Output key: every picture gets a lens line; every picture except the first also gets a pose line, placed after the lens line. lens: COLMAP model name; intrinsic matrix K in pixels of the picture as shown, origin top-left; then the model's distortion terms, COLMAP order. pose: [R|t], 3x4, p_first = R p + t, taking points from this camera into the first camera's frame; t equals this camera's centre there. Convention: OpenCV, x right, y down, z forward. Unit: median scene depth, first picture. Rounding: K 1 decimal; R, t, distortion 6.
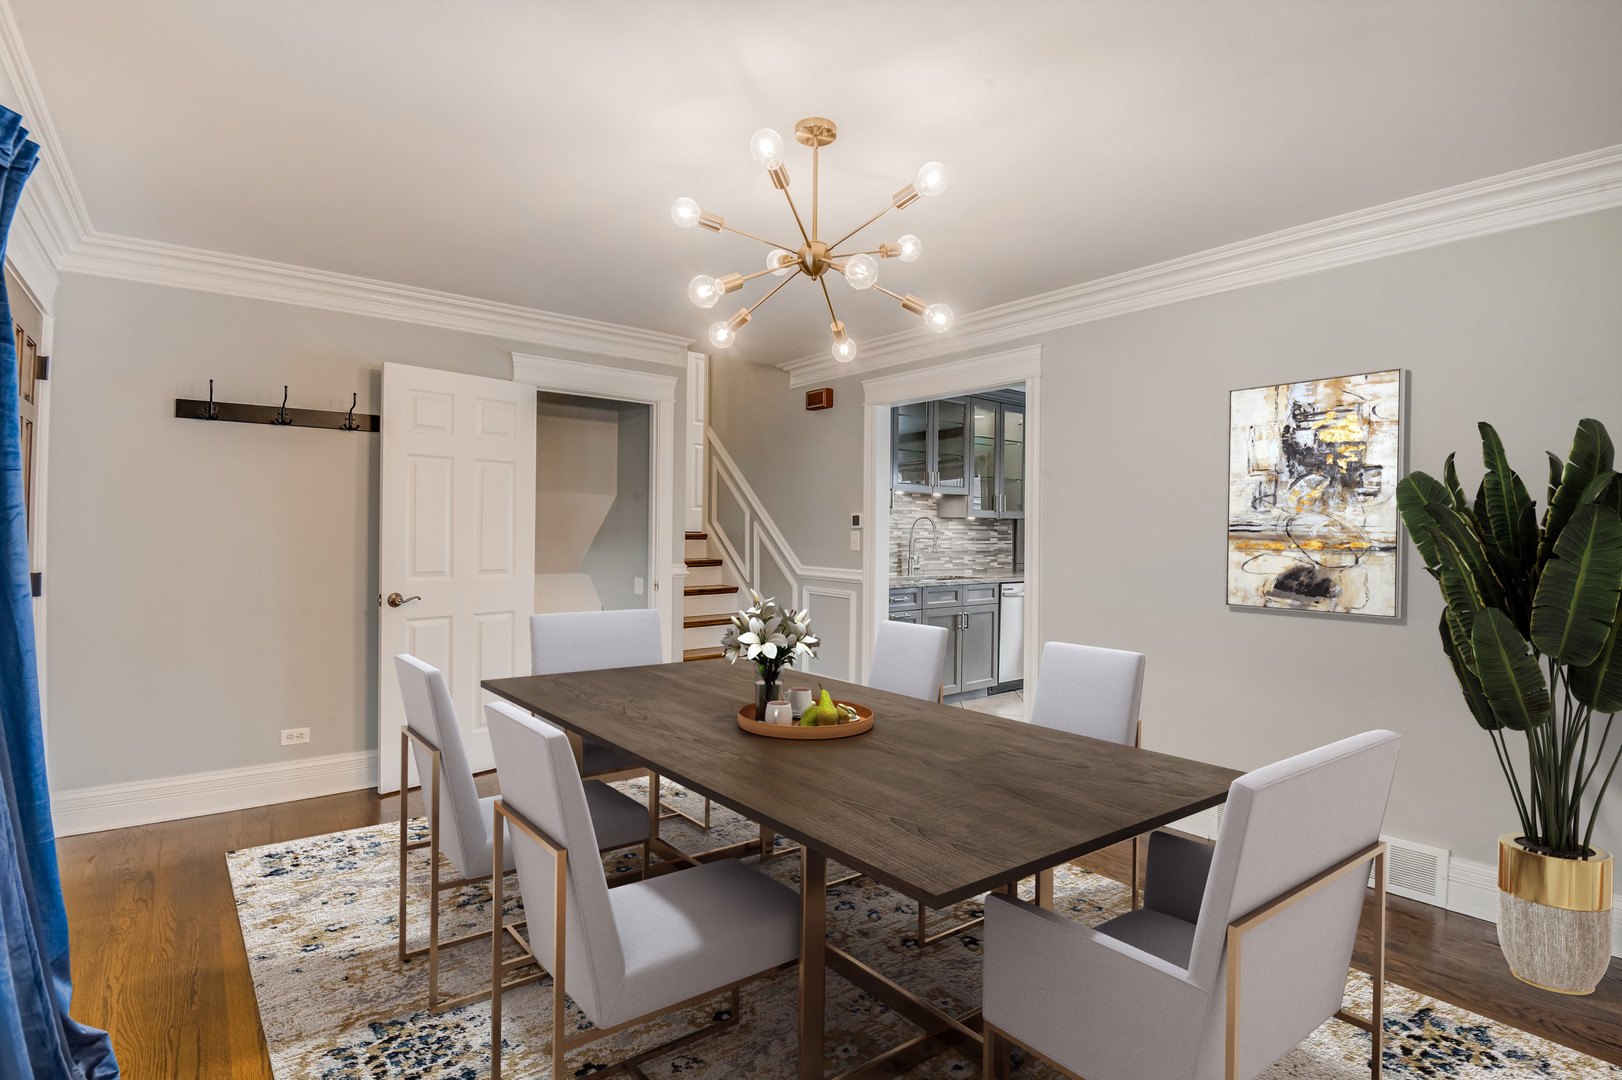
lens RADIAL K [[744.4, 0, 813.7], [0, 744.4, 538.8], [0, 0, 1]] dist [-0.008670, -0.020718]
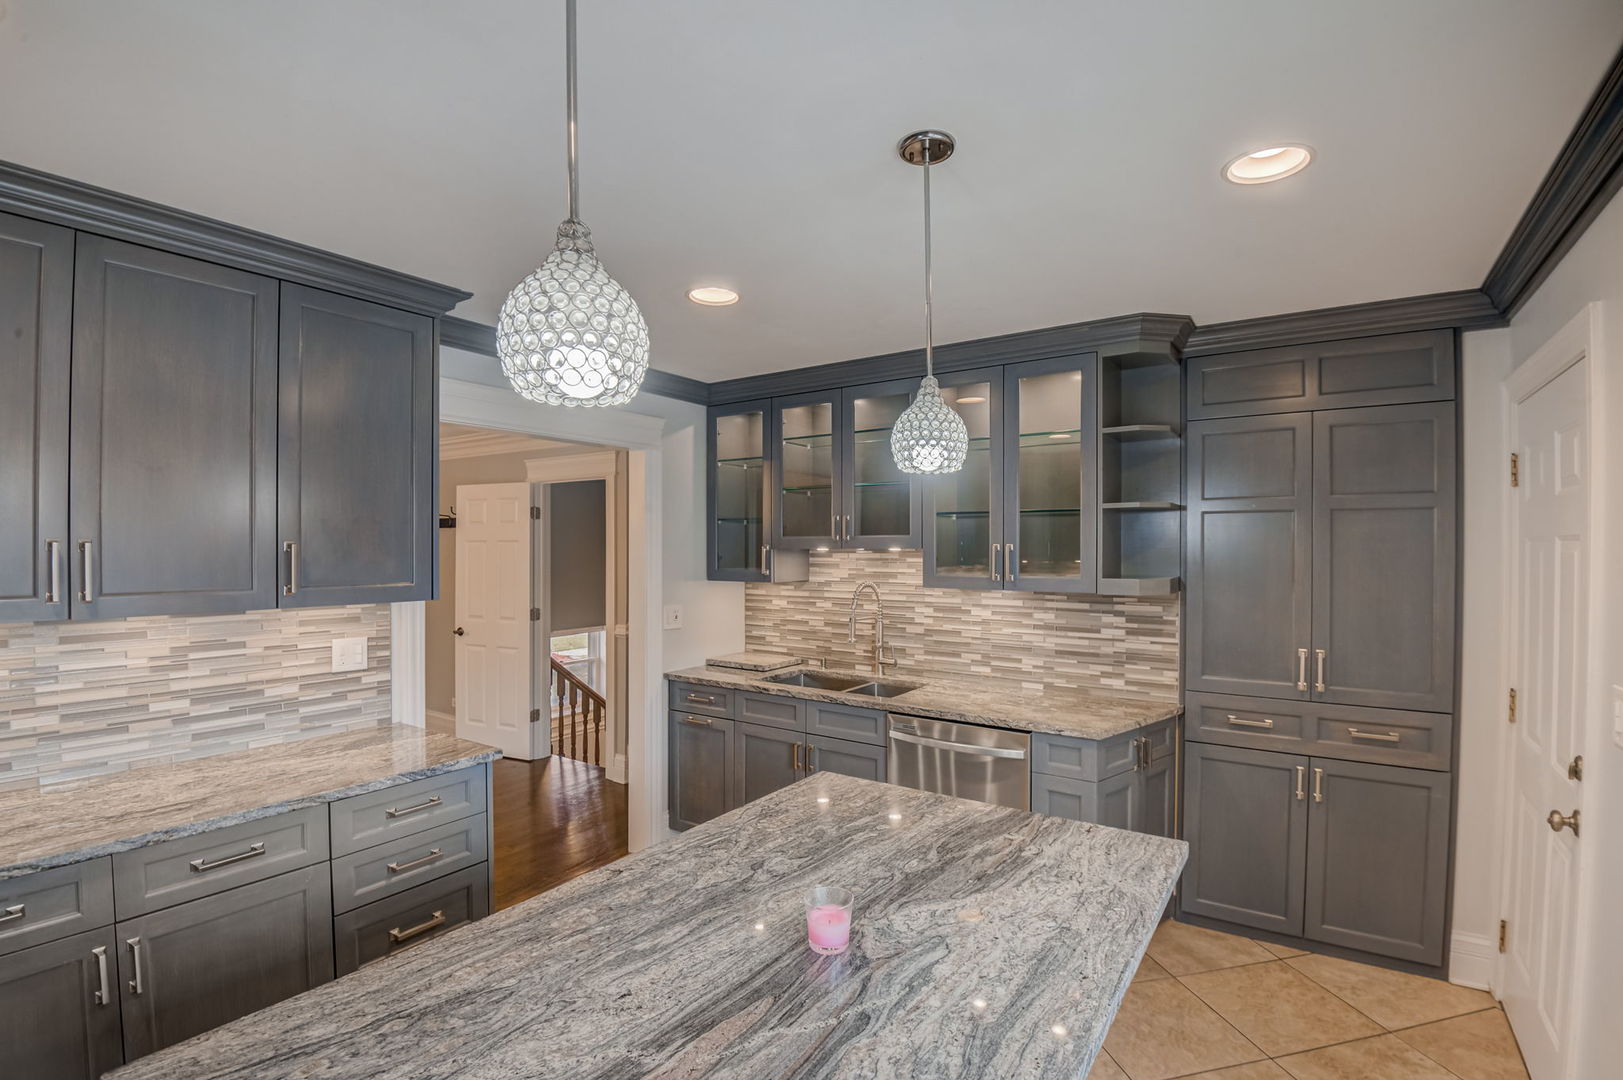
lens RADIAL K [[757.2, 0, 820.4], [0, 757.2, 545.9], [0, 0, 1]] dist [-0.016757, -0.023242]
pose [[0.291953, -0.008920, -0.956391, 0.682562], [-0.006005, 0.999920, -0.011159, -0.050090], [0.956414, 0.009001, 0.291876, 0.696966]]
